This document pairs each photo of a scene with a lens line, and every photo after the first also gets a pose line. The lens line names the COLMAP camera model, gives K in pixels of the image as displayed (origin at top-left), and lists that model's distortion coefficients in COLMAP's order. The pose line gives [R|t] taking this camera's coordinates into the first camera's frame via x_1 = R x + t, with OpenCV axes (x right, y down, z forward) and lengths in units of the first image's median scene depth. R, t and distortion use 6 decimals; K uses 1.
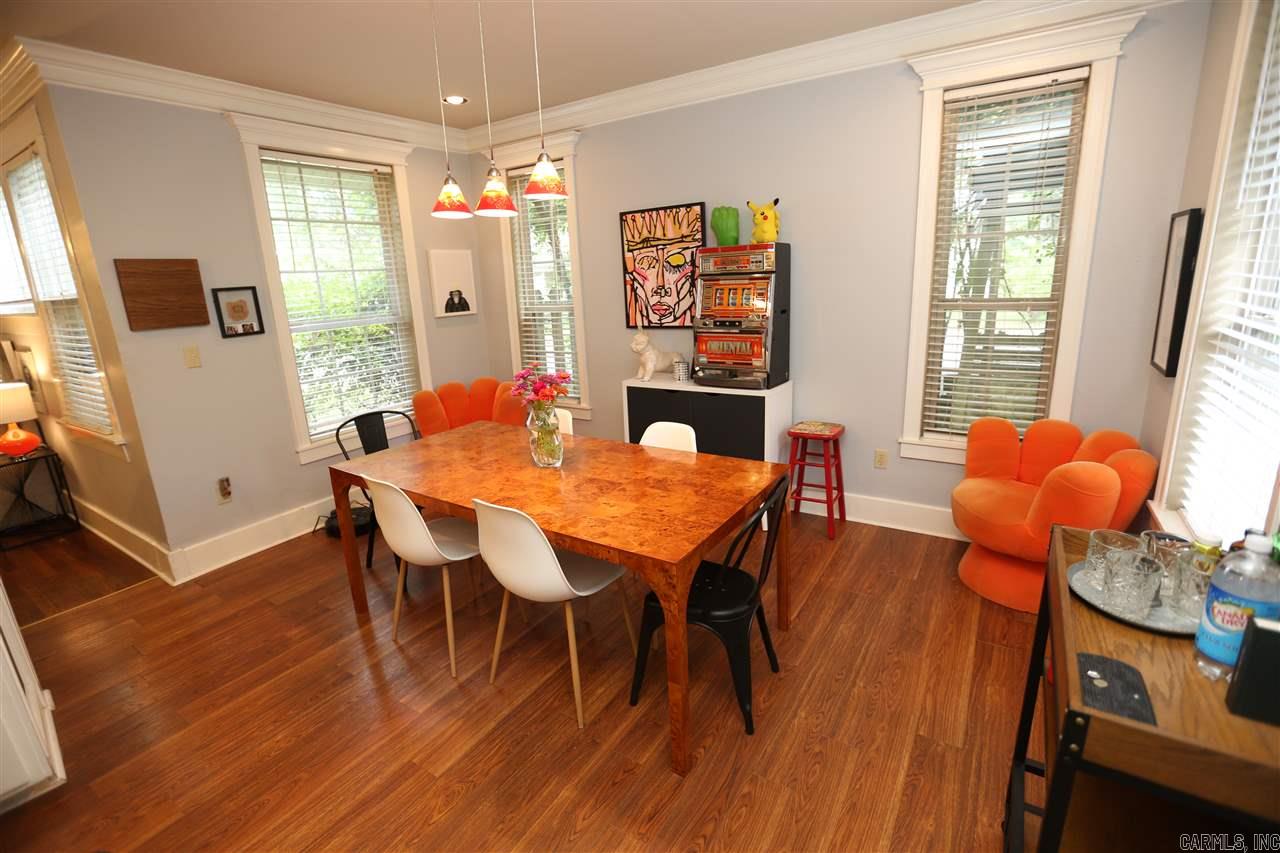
lens RADIAL K [[579.8, 0, 640.0], [0, 579.8, 426.5], [0, 0, 1]] dist [-0.050629, 0.014716]
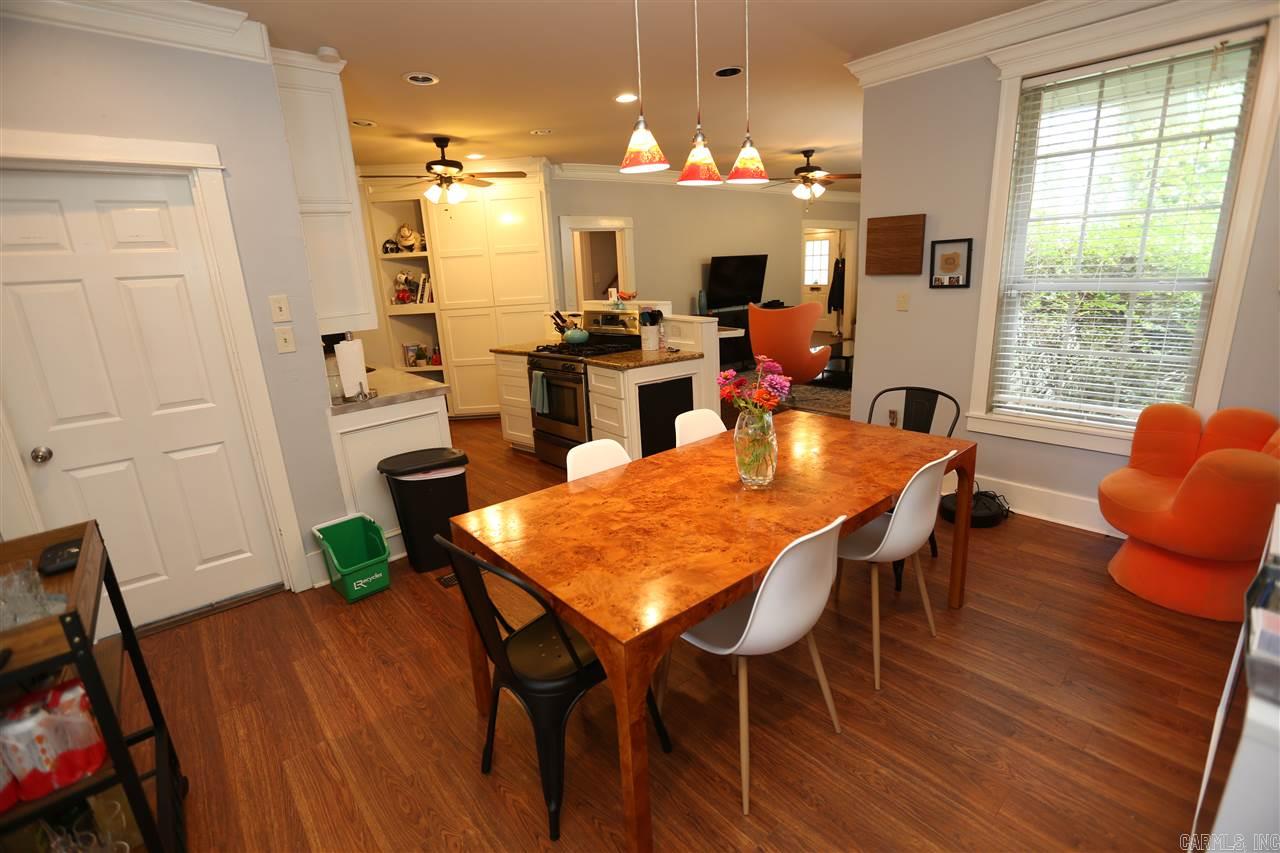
lens RADIAL K [[579.8, 0, 640.0], [0, 579.8, 426.5], [0, 0, 1]] dist [-0.050629, 0.014716]
pose [[-0.282969, 0.309757, -0.907733, 0.475851], [-0.180618, 0.912272, 0.367610, -0.215426], [0.941969, 0.267975, -0.202197, 0.772074]]
